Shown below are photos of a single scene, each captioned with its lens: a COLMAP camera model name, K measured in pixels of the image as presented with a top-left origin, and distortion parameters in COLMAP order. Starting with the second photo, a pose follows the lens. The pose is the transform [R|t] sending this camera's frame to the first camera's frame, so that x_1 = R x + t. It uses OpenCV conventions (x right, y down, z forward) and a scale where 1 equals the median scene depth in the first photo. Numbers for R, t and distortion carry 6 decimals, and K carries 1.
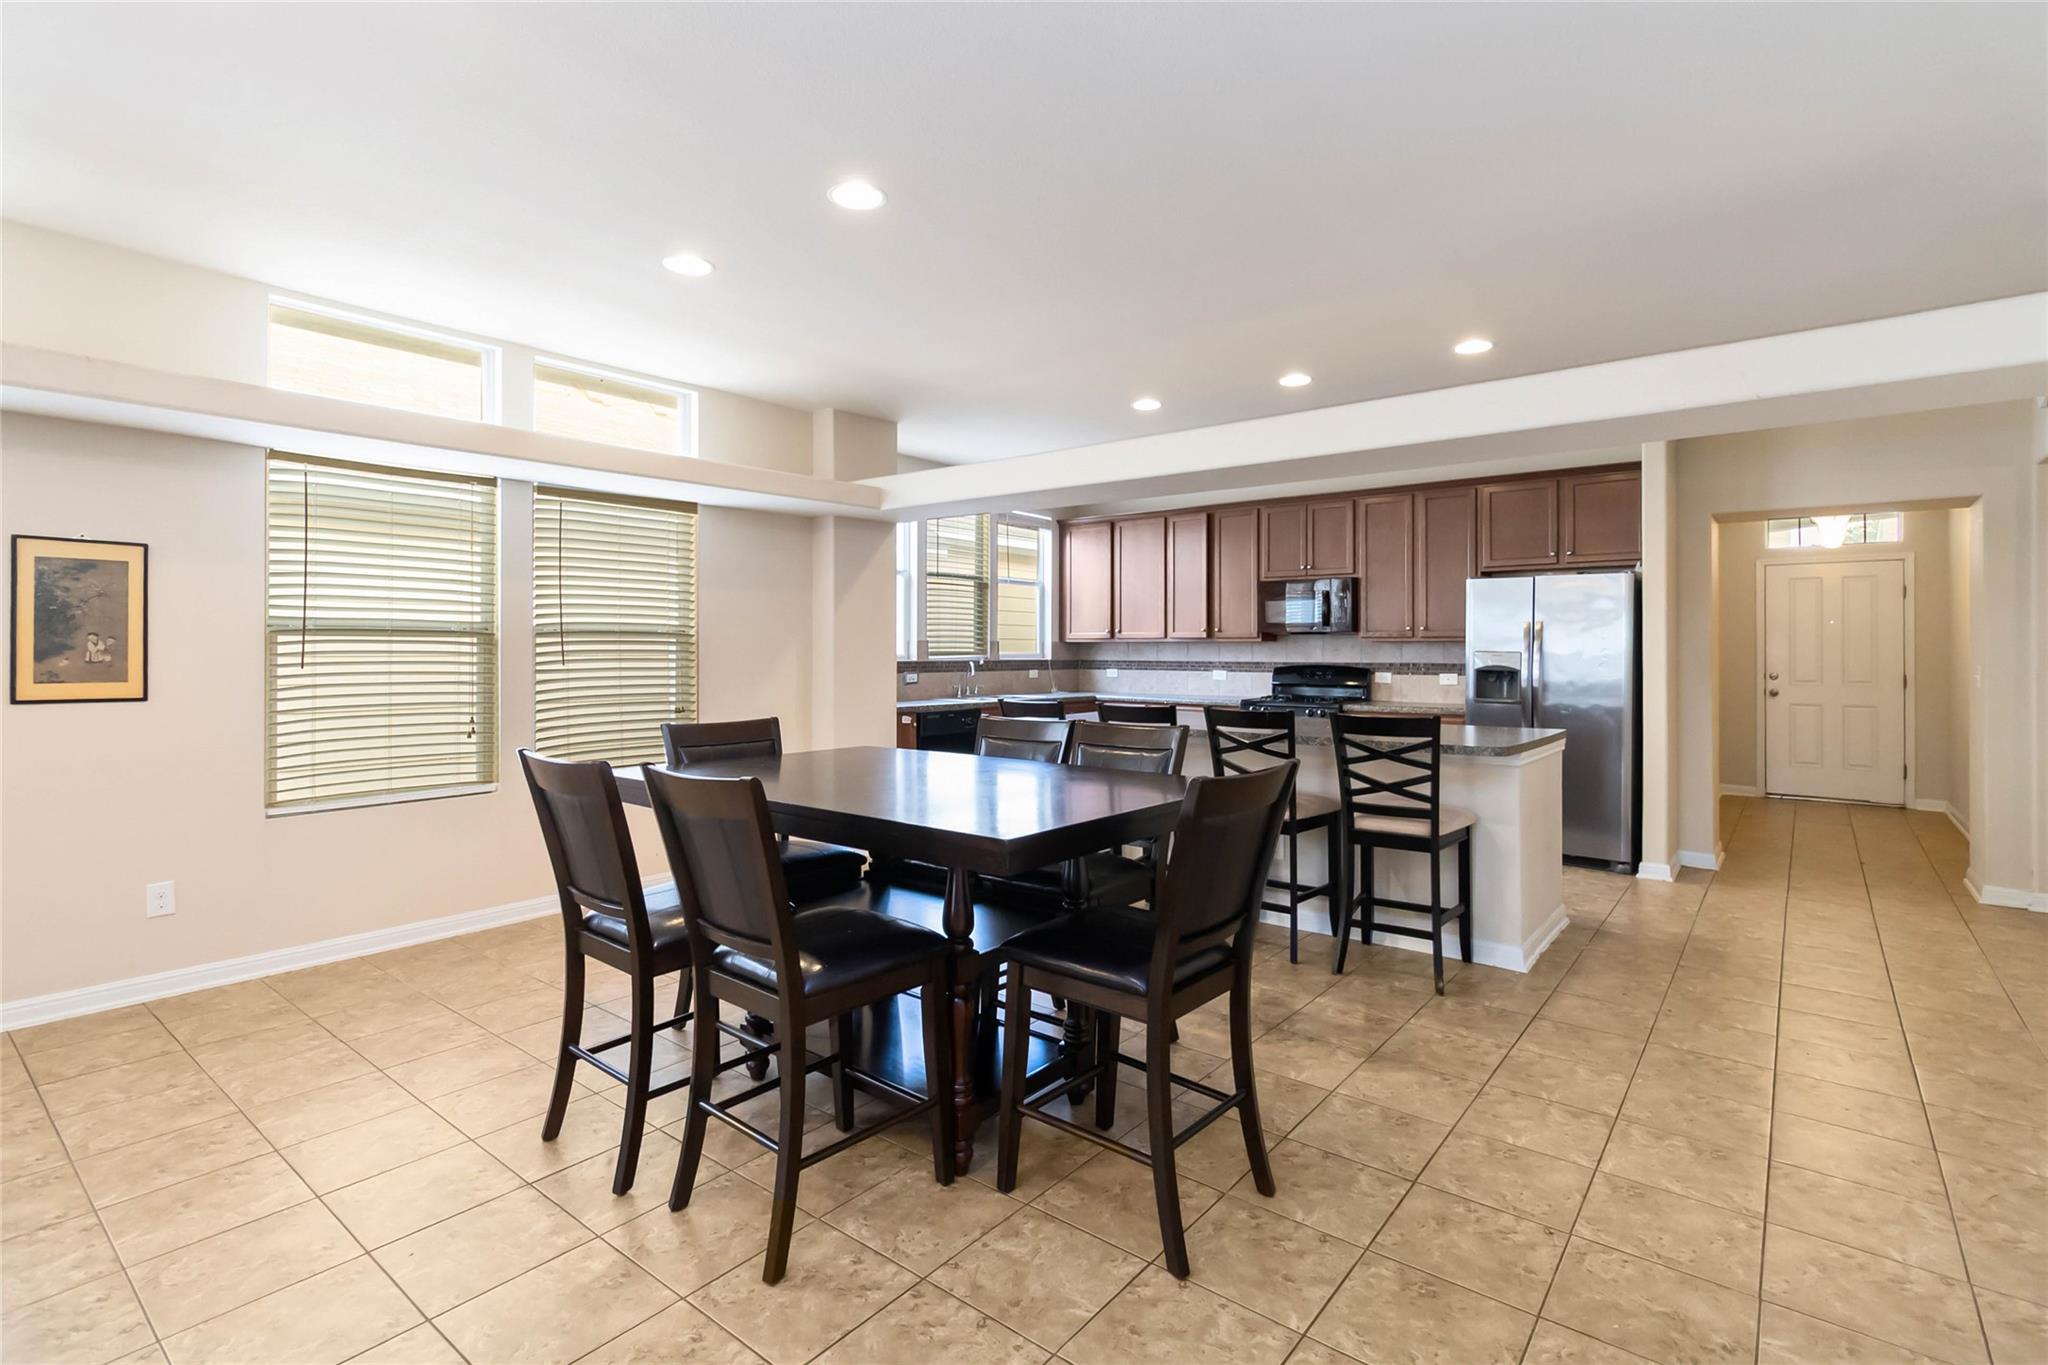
lens RADIAL K [[956.4, 0, 1042.3], [0, 956.4, 646.3], [0, 0, 1]] dist [-0.000692, 0.000466]
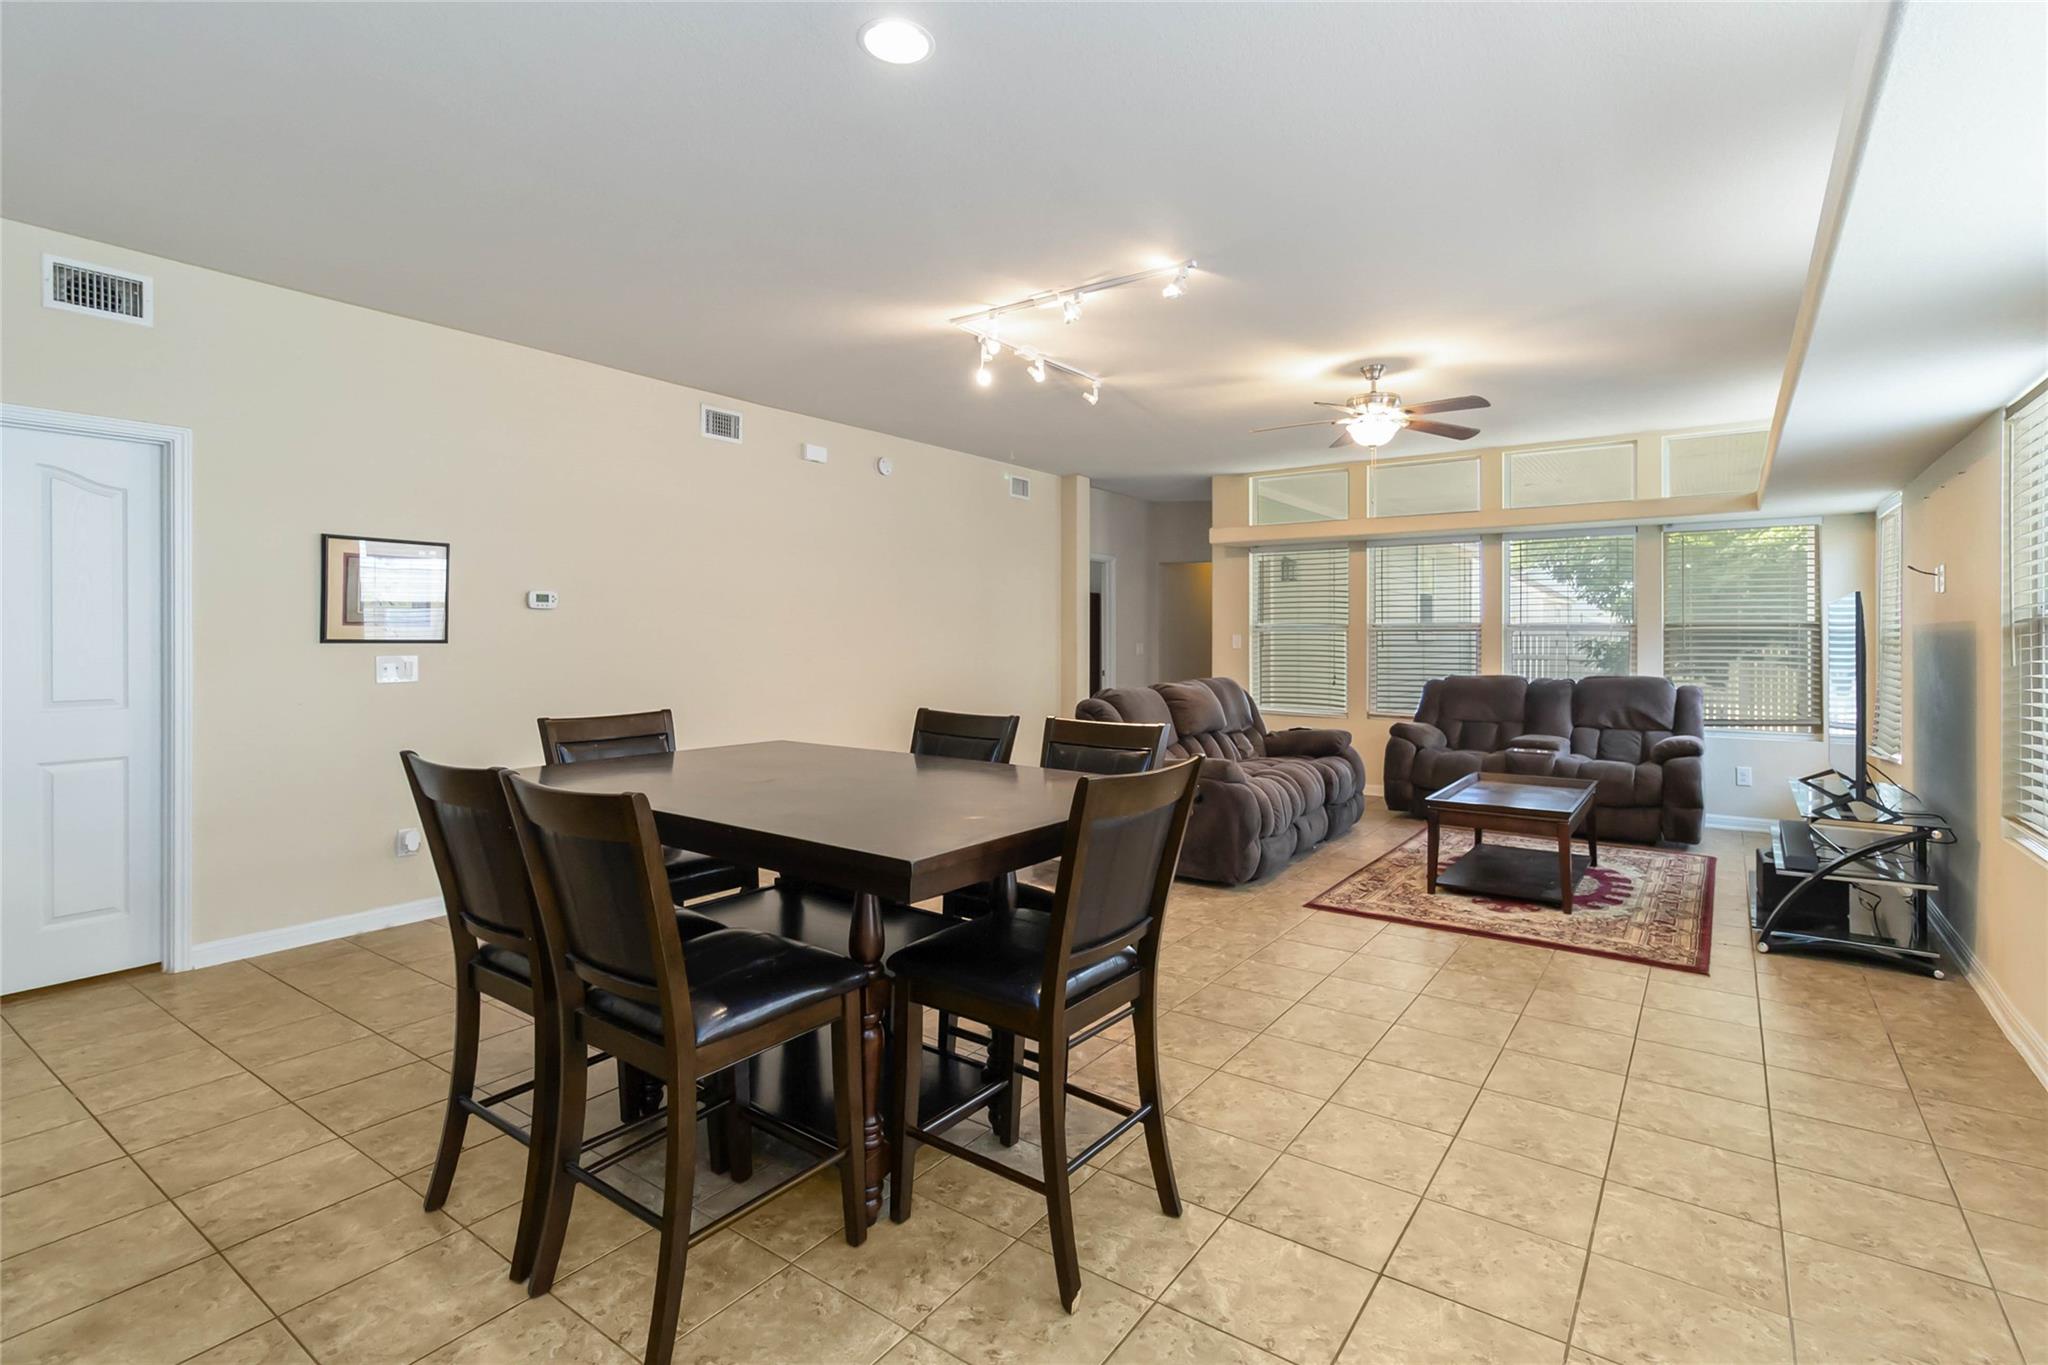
lens RADIAL K [[956.4, 0, 1051.4], [0, 956.4, 630.4], [0, 0, 1]] dist [-0.000692, 0.000466]
pose [[-0.998444, -0.005108, -0.055528, -0.146011], [-0.004658, 0.999955, -0.008230, 0.001384], [0.055567, -0.007959, -0.998423, 0.938402]]
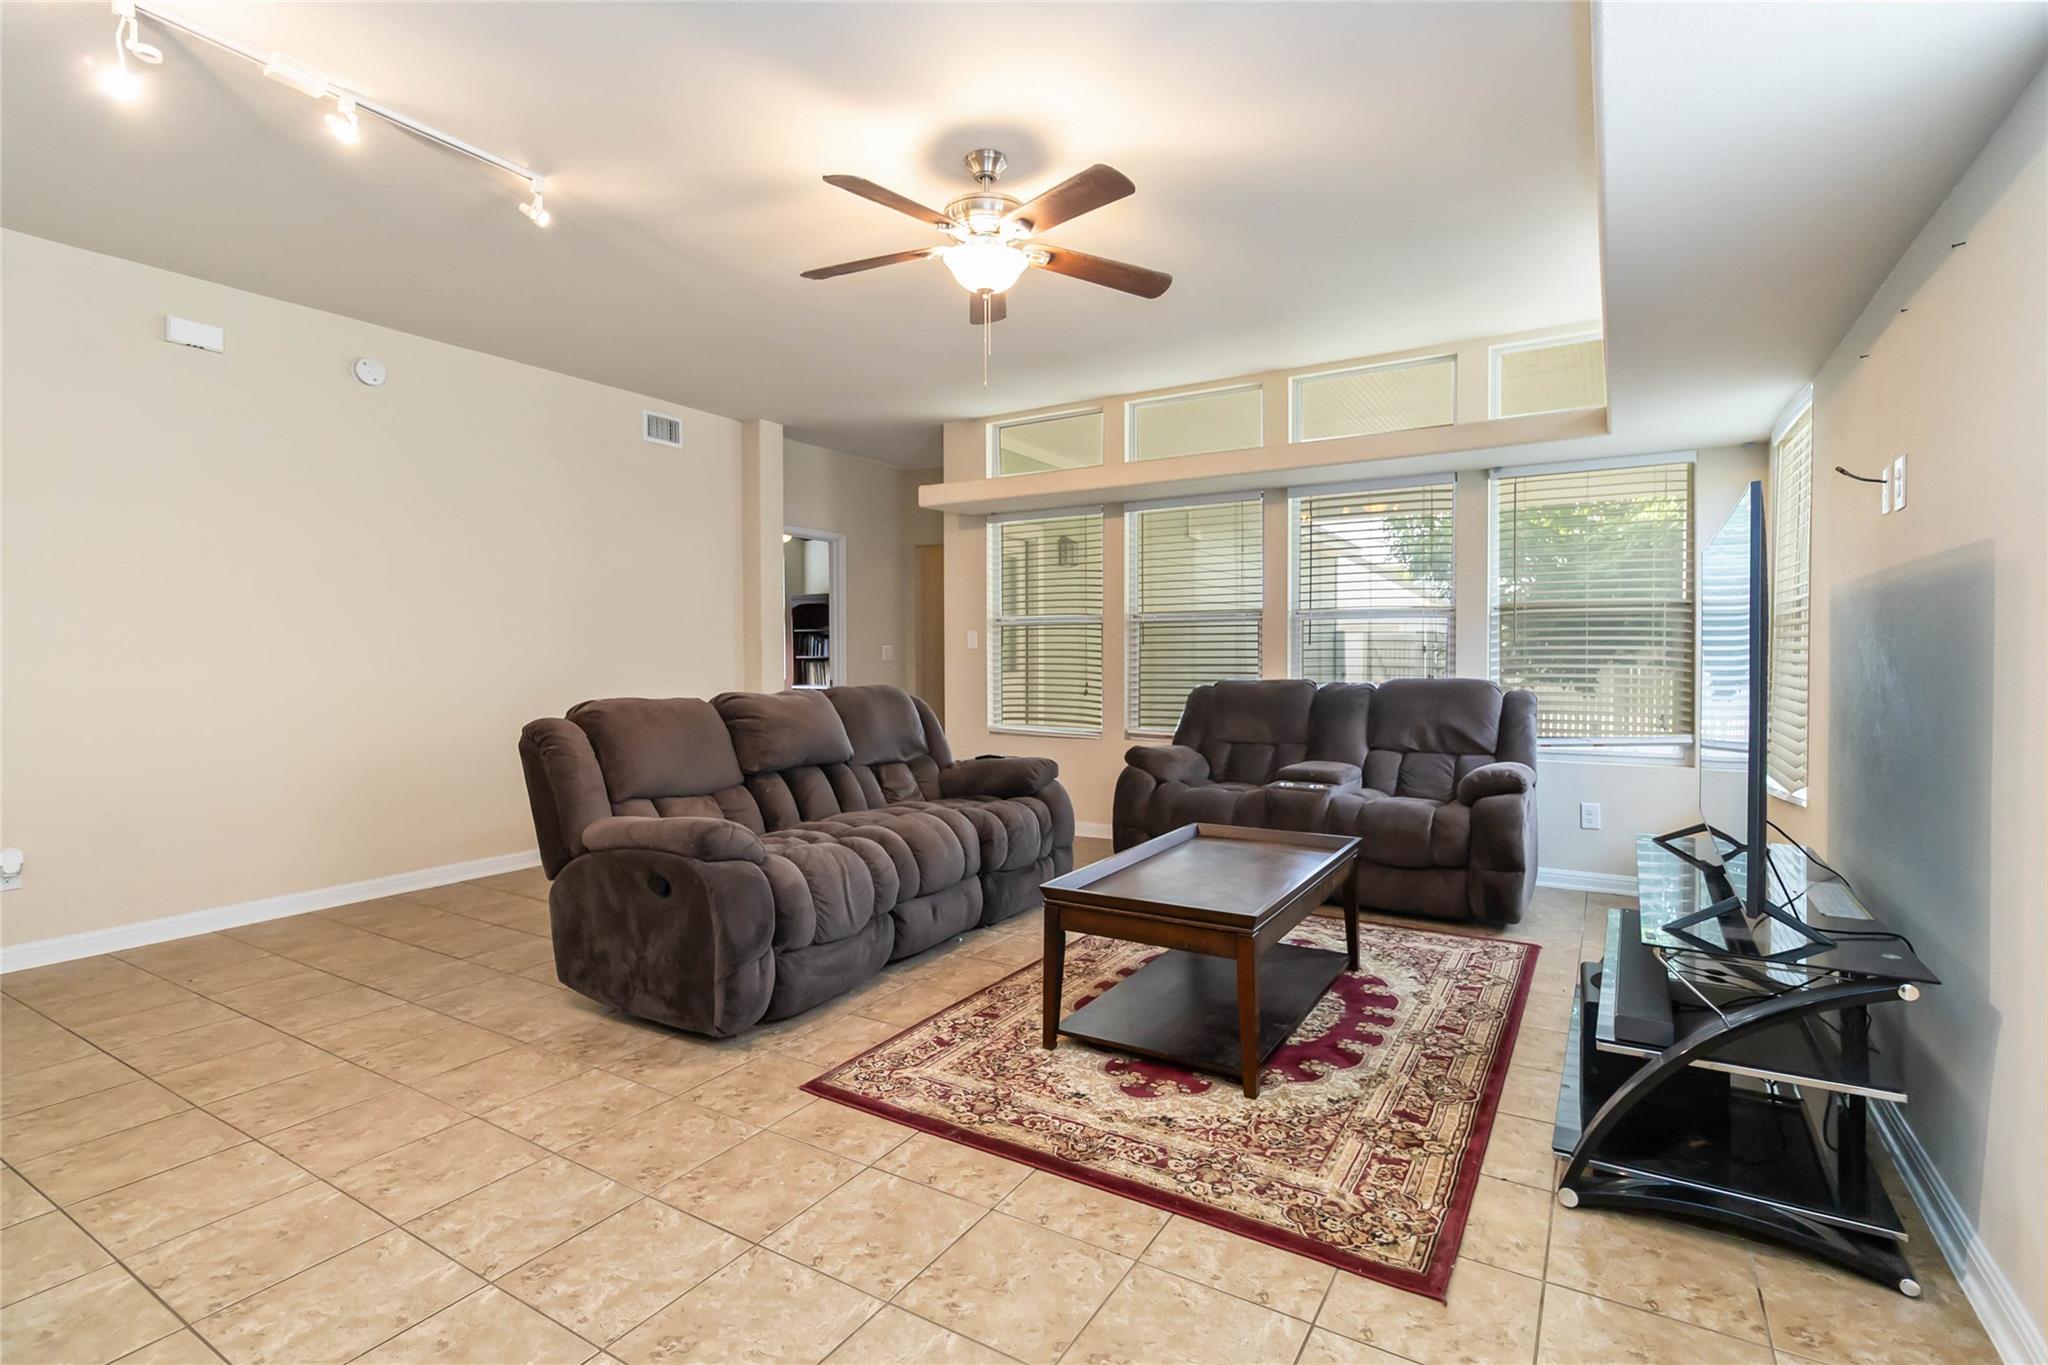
lens RADIAL K [[956.4, 0, 1050.3], [0, 956.4, 665.5], [0, 0, 1]] dist [-0.000692, 0.000466]
pose [[-0.991088, 0.001898, -0.133195, -0.464783], [0.000477, 0.999943, 0.010700, 0.024147], [0.133208, 0.010541, -0.991032, 0.594390]]
